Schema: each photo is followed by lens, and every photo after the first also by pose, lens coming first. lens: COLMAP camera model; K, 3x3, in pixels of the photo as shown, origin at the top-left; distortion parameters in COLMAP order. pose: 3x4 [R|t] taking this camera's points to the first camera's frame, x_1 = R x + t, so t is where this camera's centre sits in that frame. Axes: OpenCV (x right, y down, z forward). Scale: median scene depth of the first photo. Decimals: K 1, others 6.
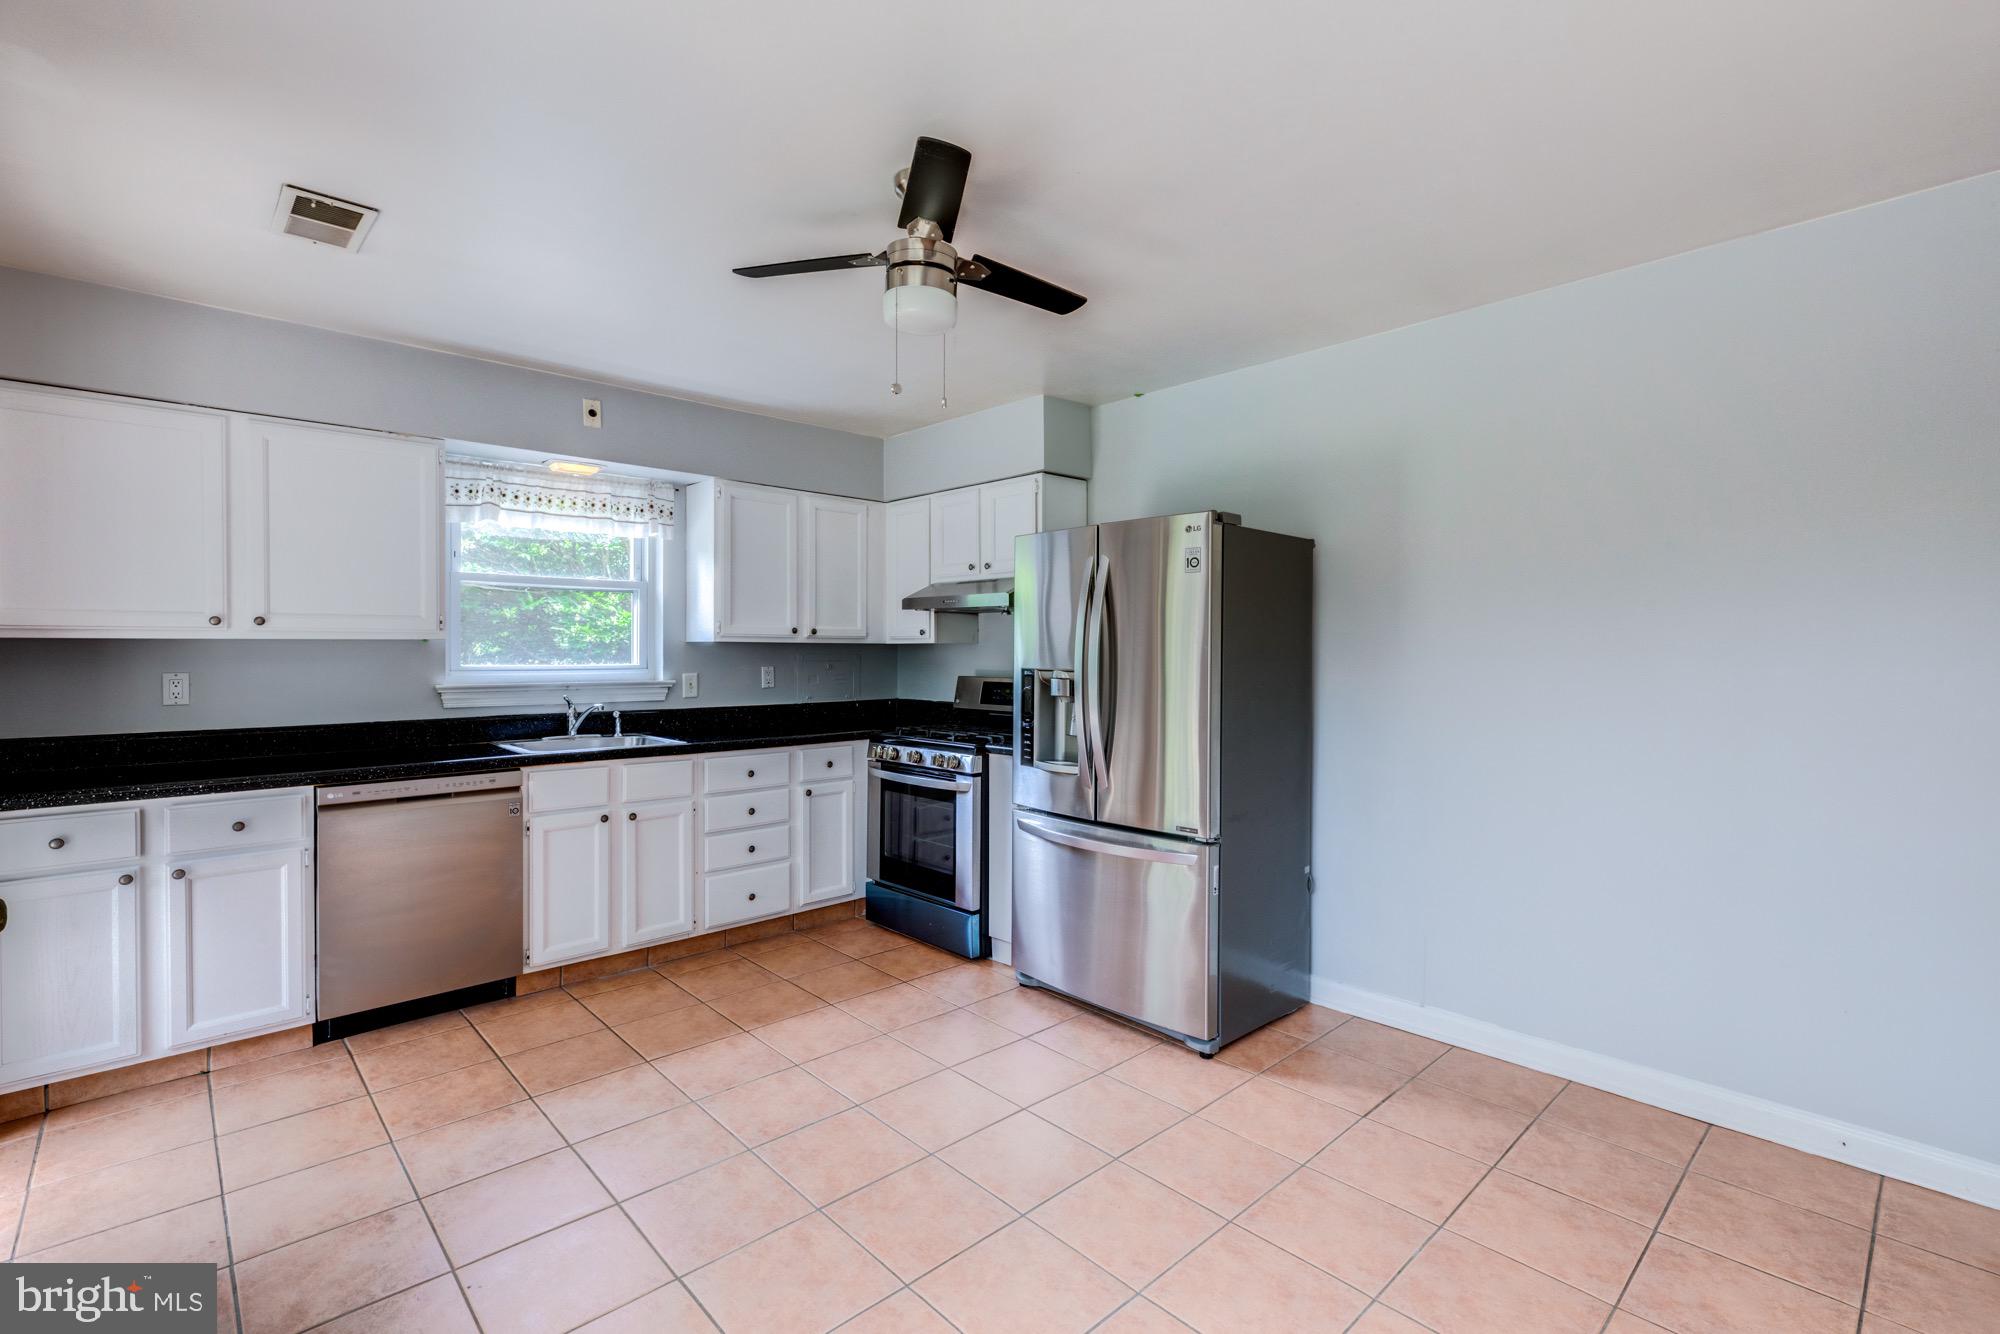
lens RADIAL K [[896.0, 0, 998.5], [0, 896.0, 659.0], [0, 0, 1]] dist [0.000264, 0.000060]
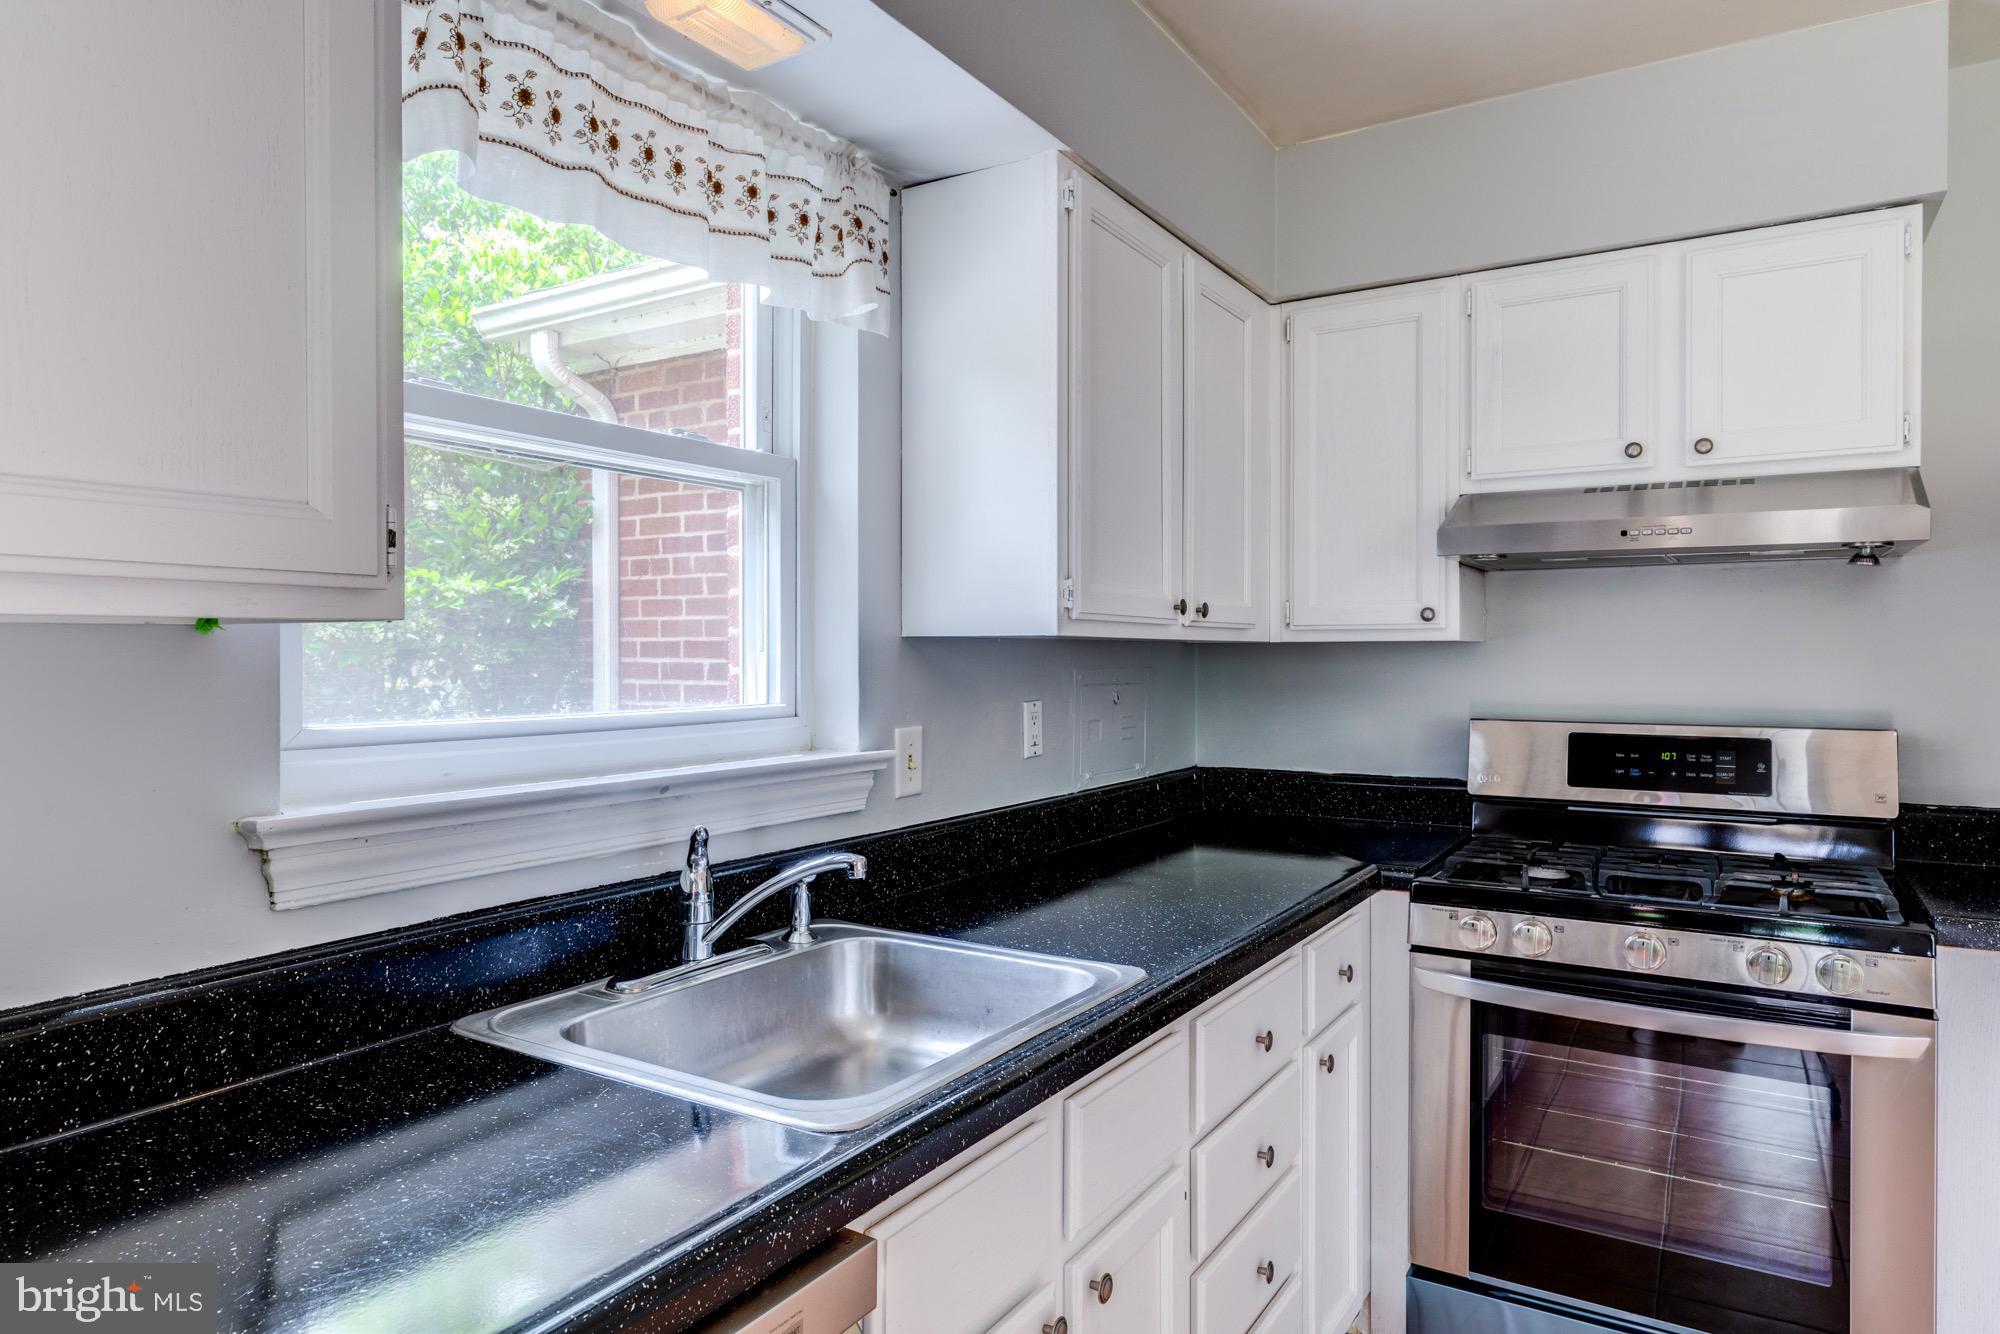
lens RADIAL K [[1213.4, 0, 1010.5], [0, 1213.4, 655.7], [0, 0, 1]] dist [-0.001238, 0.000070]
pose [[0.966063, -0.004406, 0.258268, -0.513513], [0.005798, 0.999972, -0.004627, -0.011629], [-0.258240, 0.005968, 0.966062, 0.639480]]
